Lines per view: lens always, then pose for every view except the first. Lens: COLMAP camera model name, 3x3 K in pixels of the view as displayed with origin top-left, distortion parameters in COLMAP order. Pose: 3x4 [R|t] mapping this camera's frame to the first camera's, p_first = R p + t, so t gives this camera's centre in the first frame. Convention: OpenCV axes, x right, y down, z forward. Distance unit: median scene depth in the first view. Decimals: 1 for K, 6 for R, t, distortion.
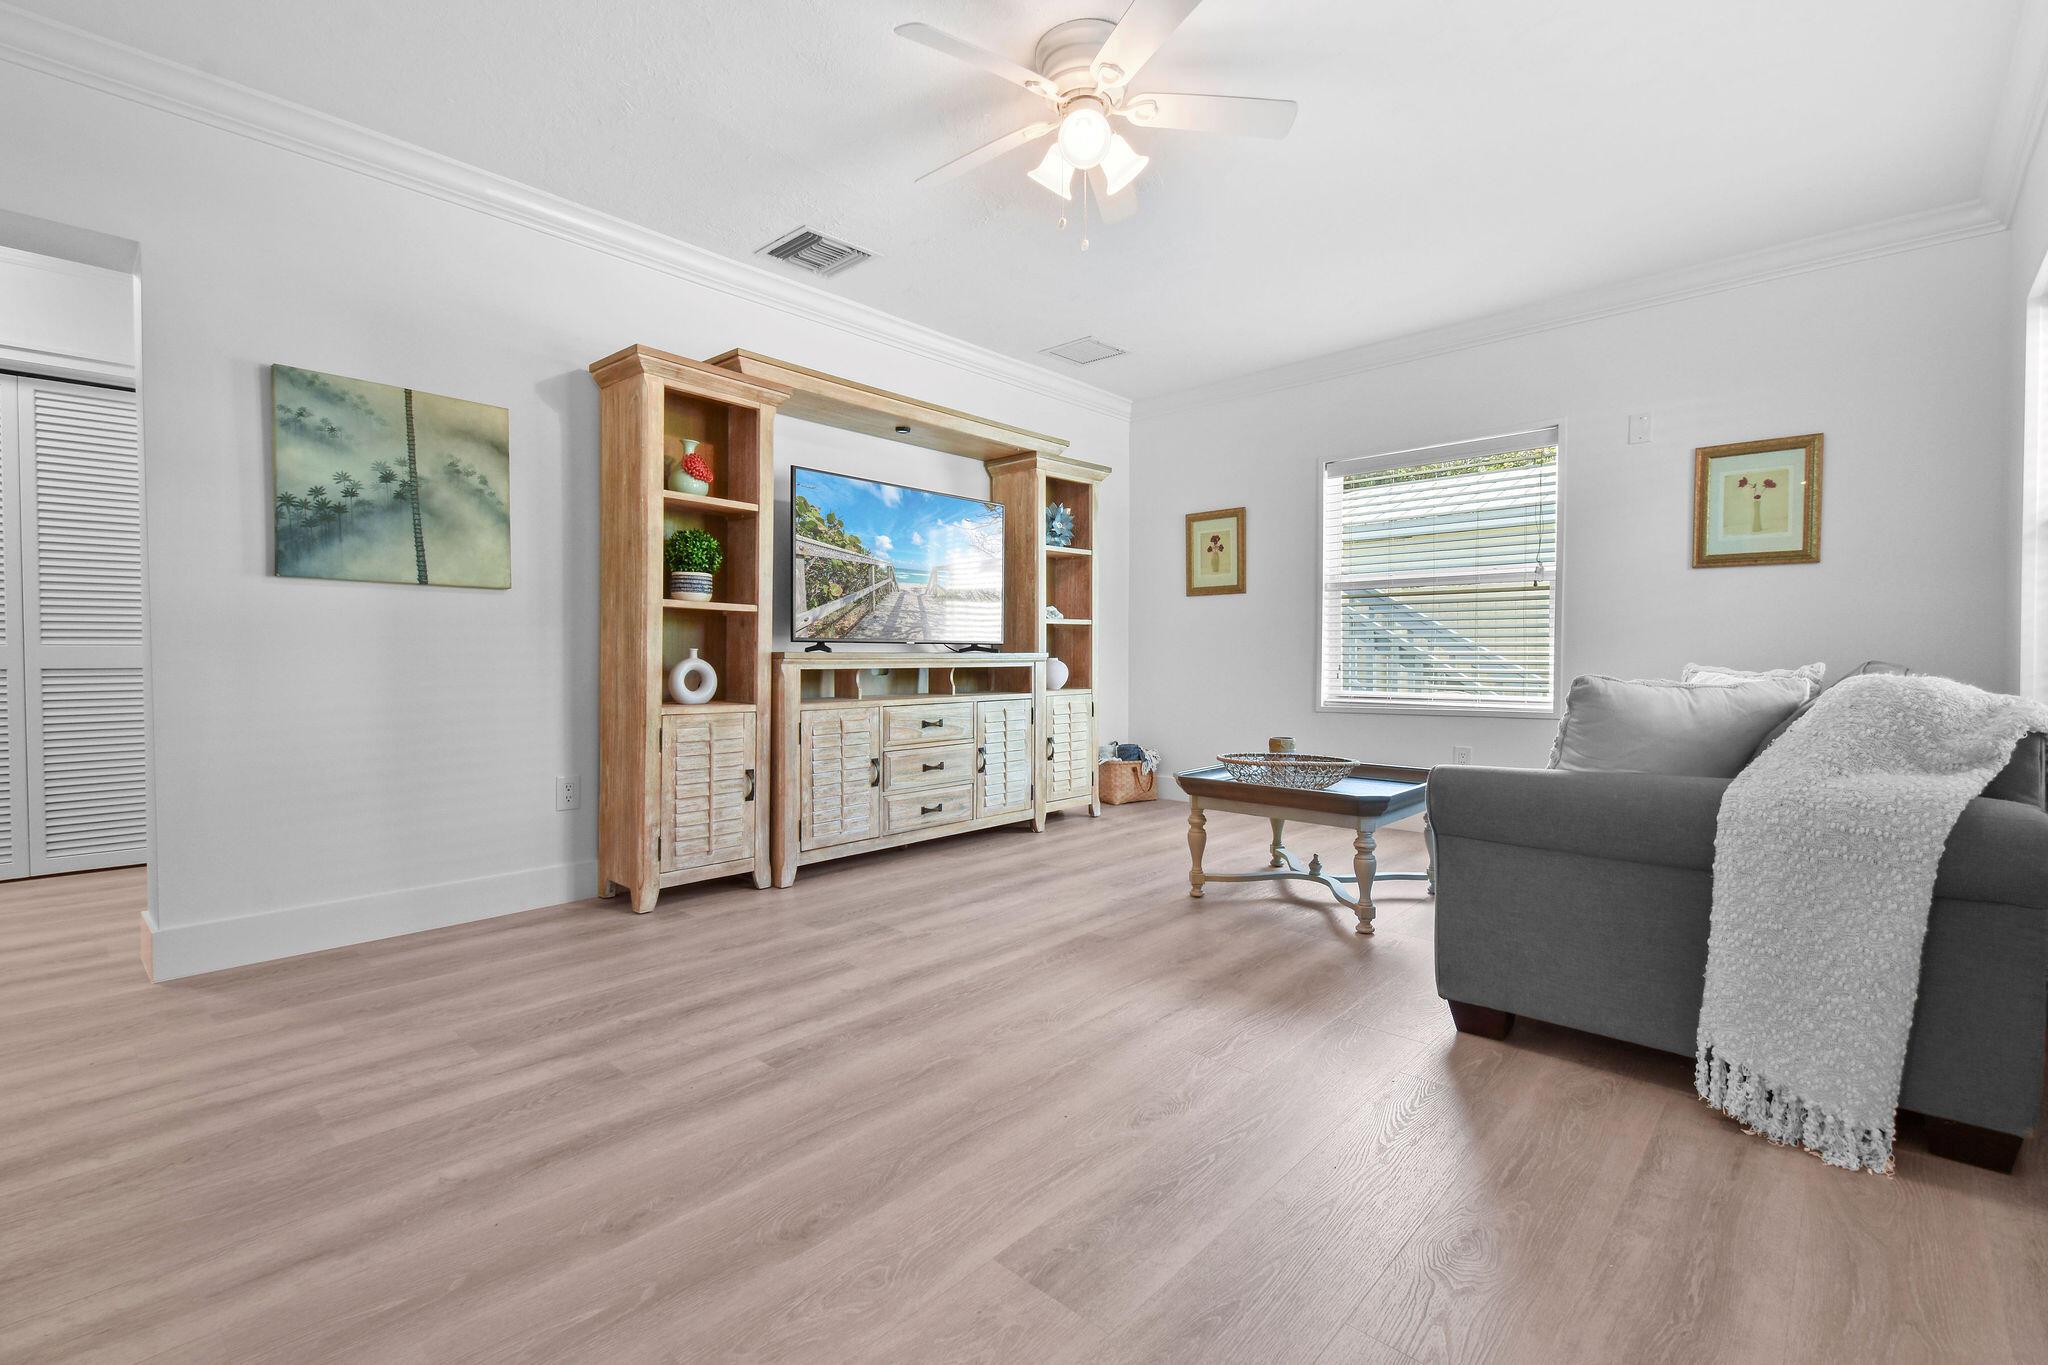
lens RADIAL K [[898.6, 0, 1030.0], [0, 898.6, 677.8], [0, 0, 1]] dist [-0.000517, -0.000394]
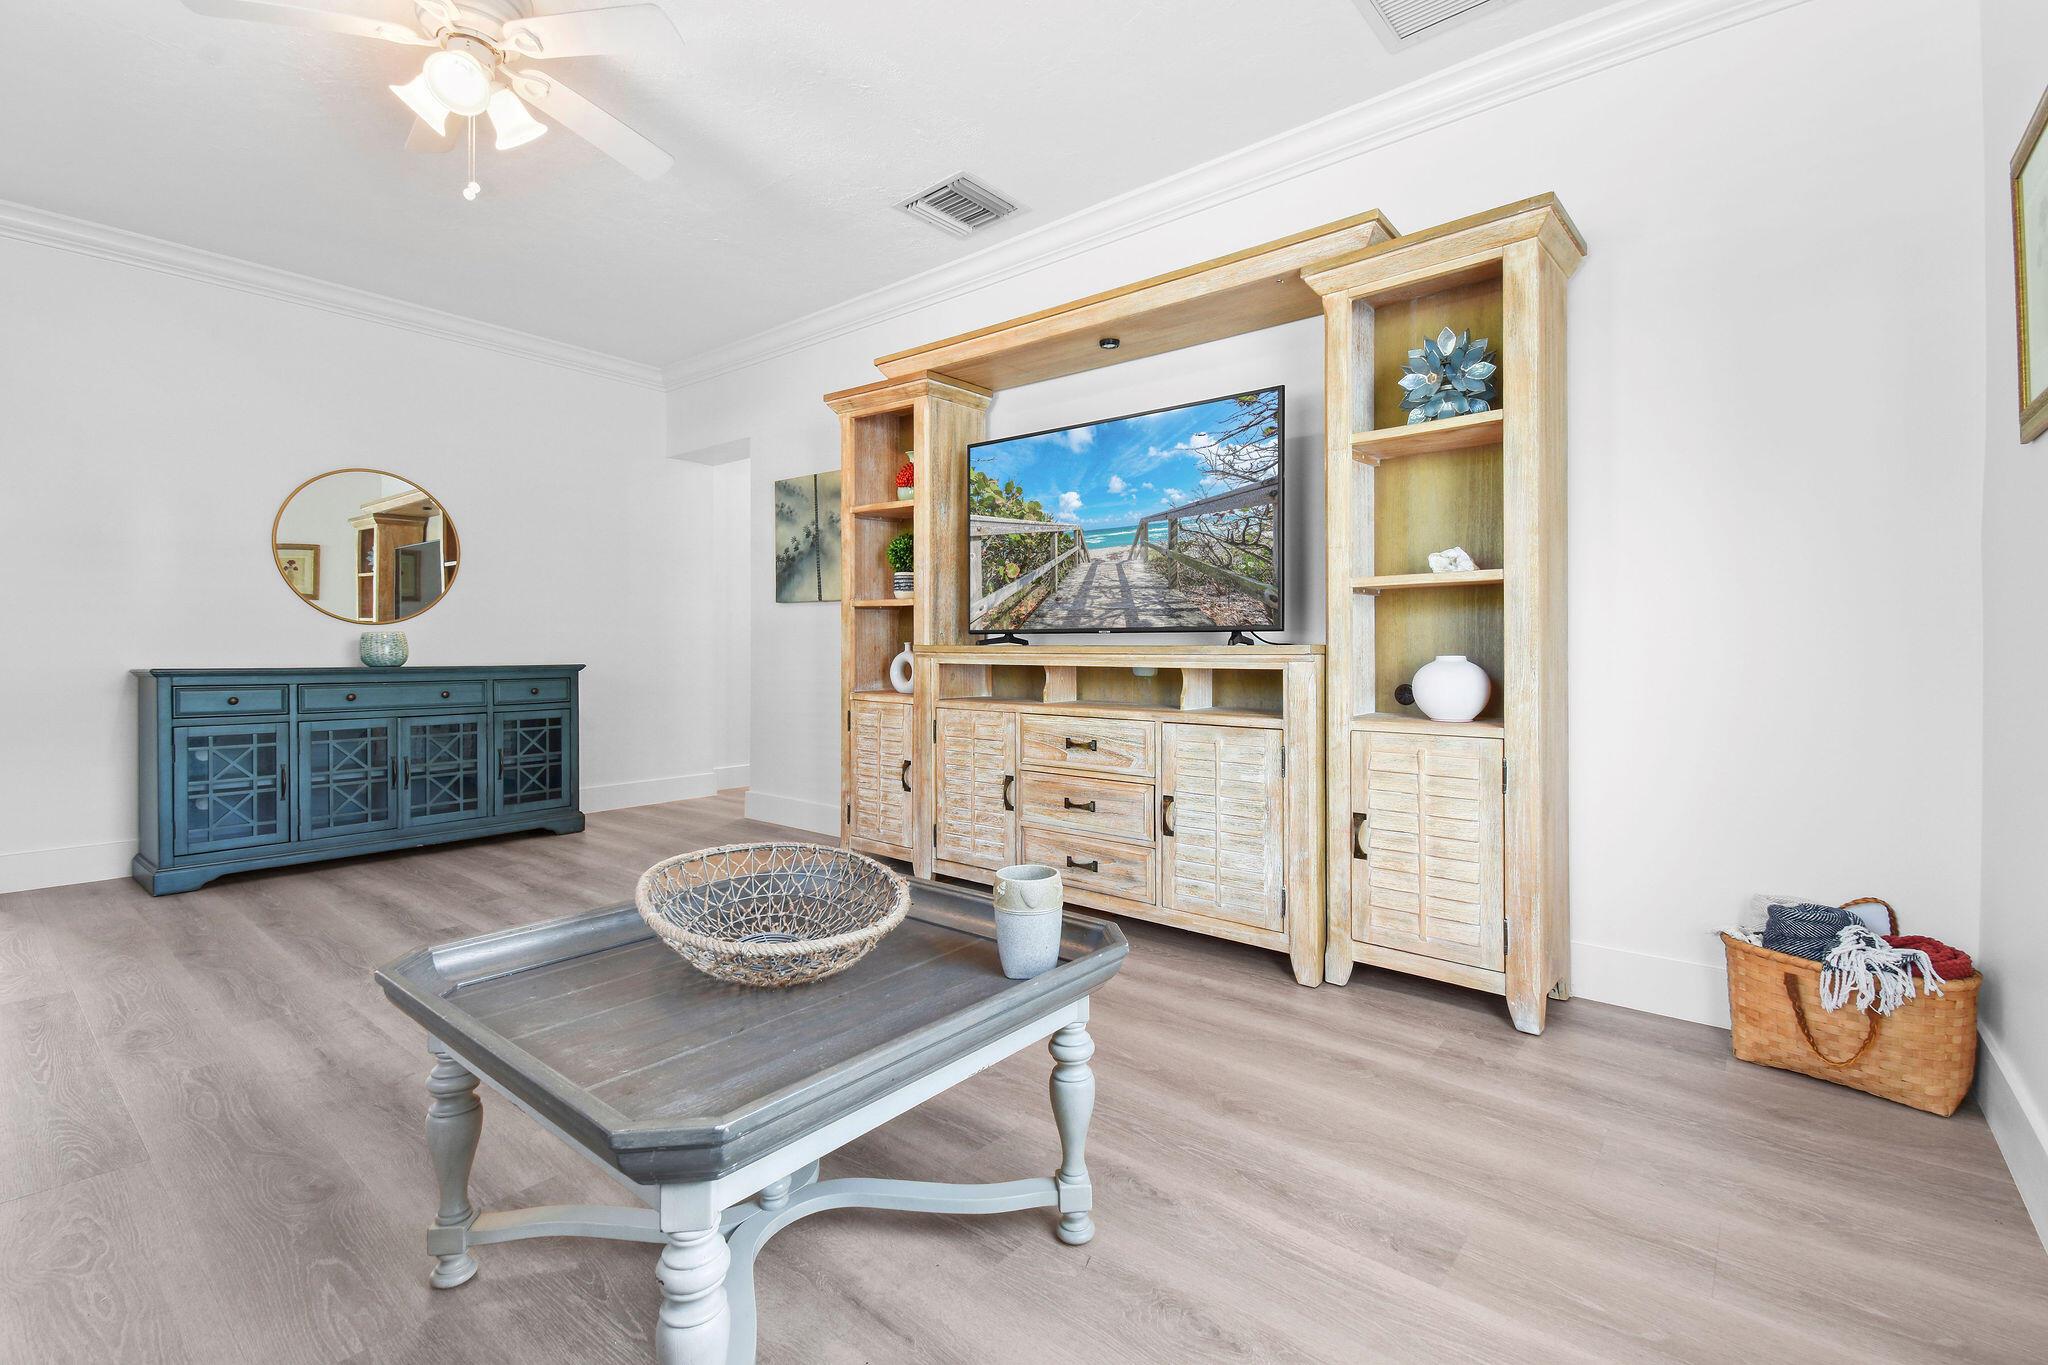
lens RADIAL K [[898.6, 0, 1010.2], [0, 898.6, 649.6], [0, 0, 1]] dist [-0.000517, -0.000394]
pose [[0.026643, -0.000948, -0.999645, 0.635607], [-0.024342, 0.999702, -0.001597, -0.022138], [0.999349, 0.024376, 0.026612, 0.984237]]
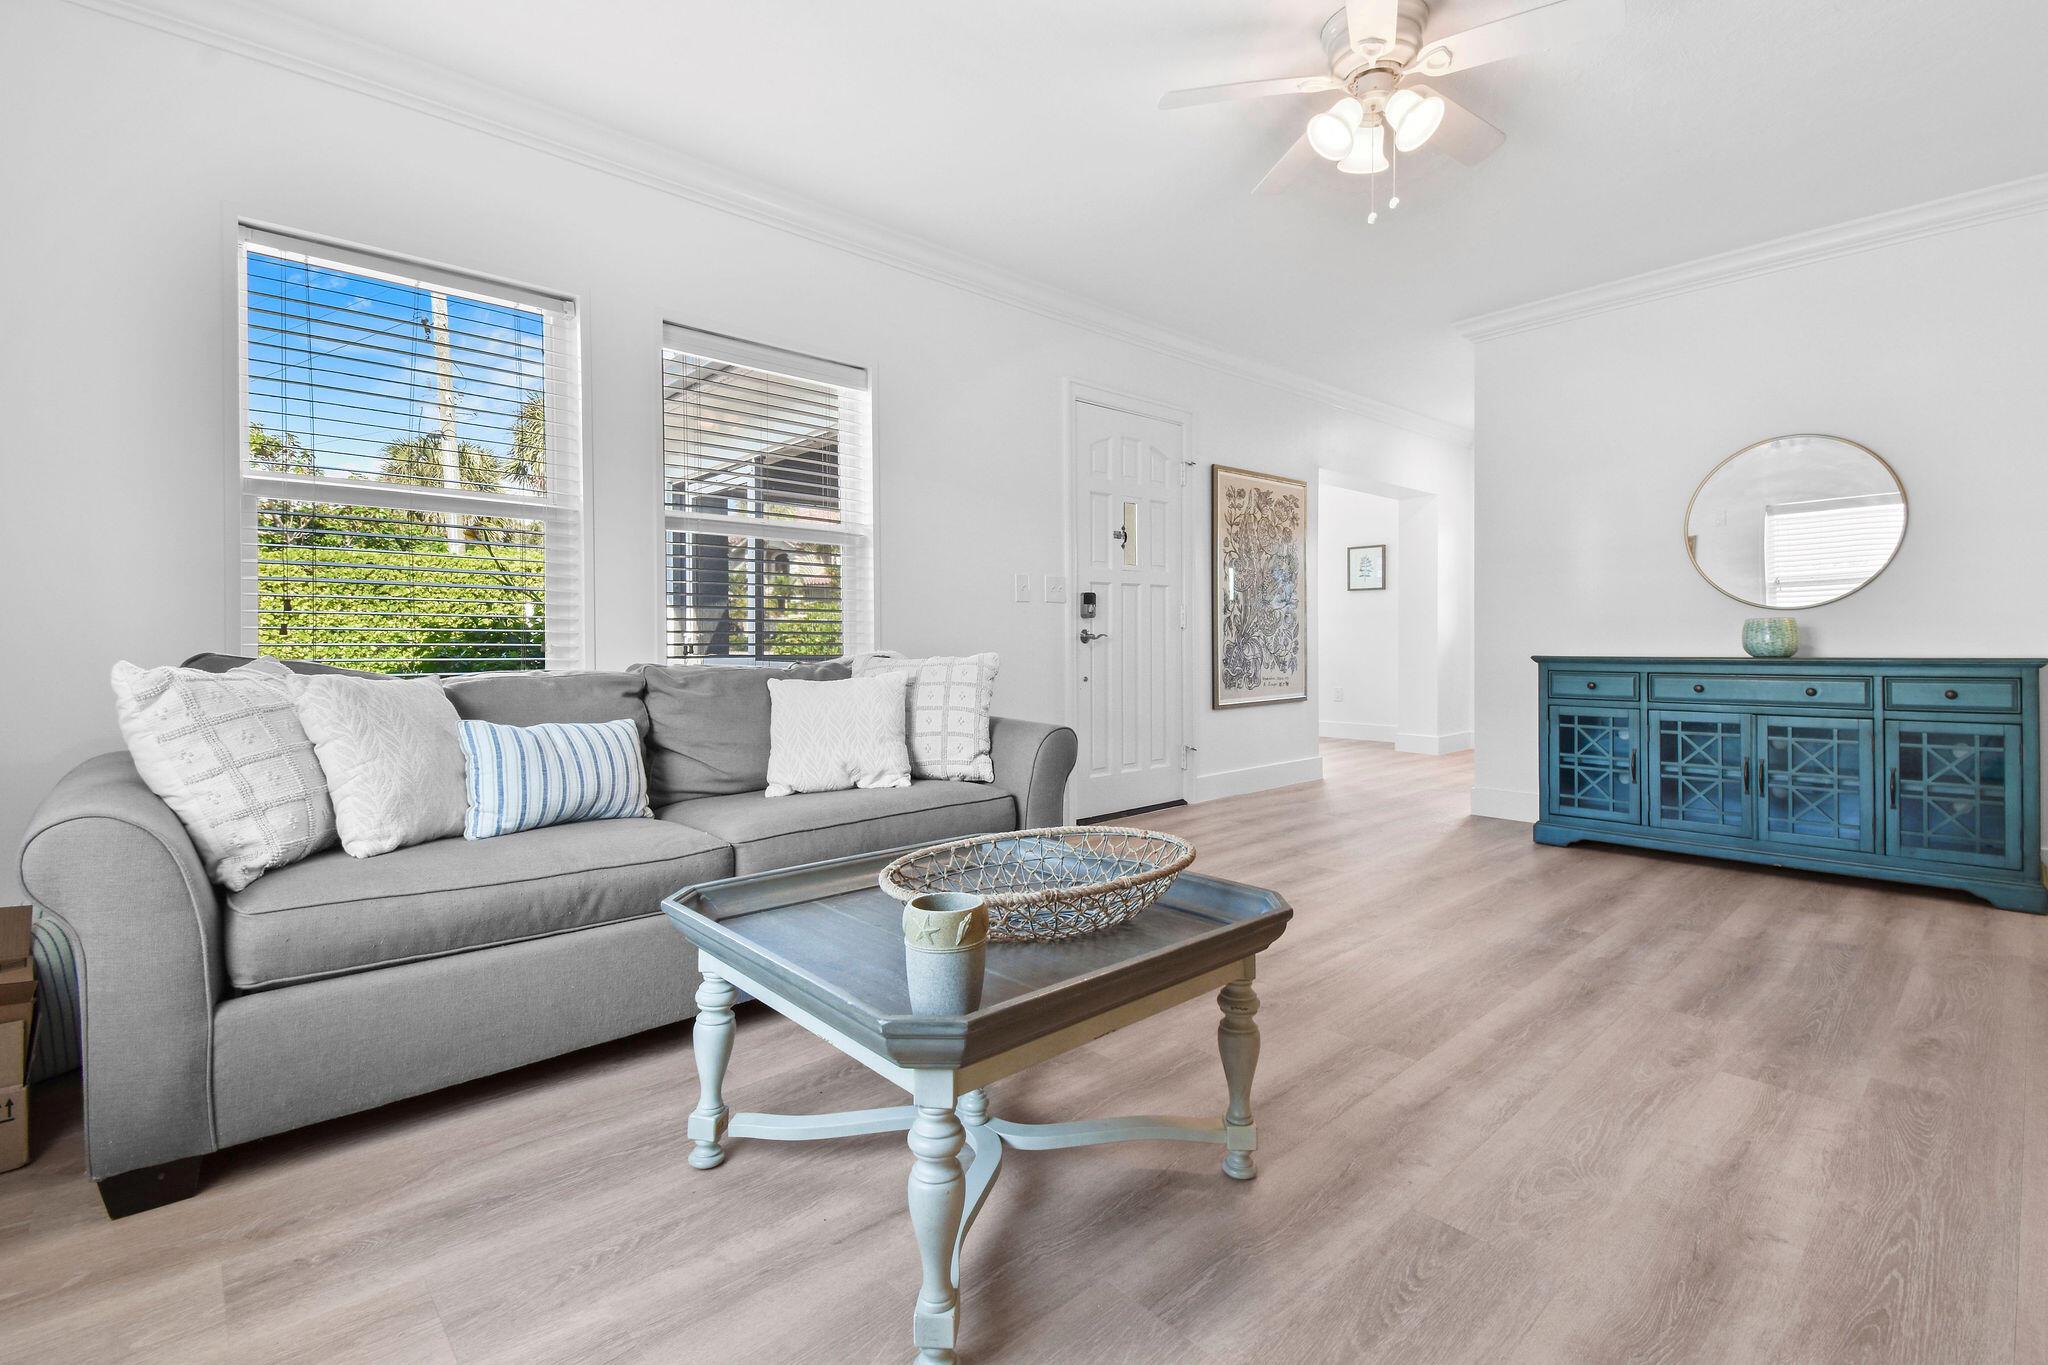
lens RADIAL K [[898.6, 0, 1028.4], [0, 898.6, 660.9], [0, 0, 1]] dist [-0.000517, -0.000394]
pose [[-0.995113, 0.004355, 0.098647, 0.218695], [0.008296, 0.999182, 0.039576, -0.025300], [-0.098394, 0.040201, -0.994335, 1.296242]]
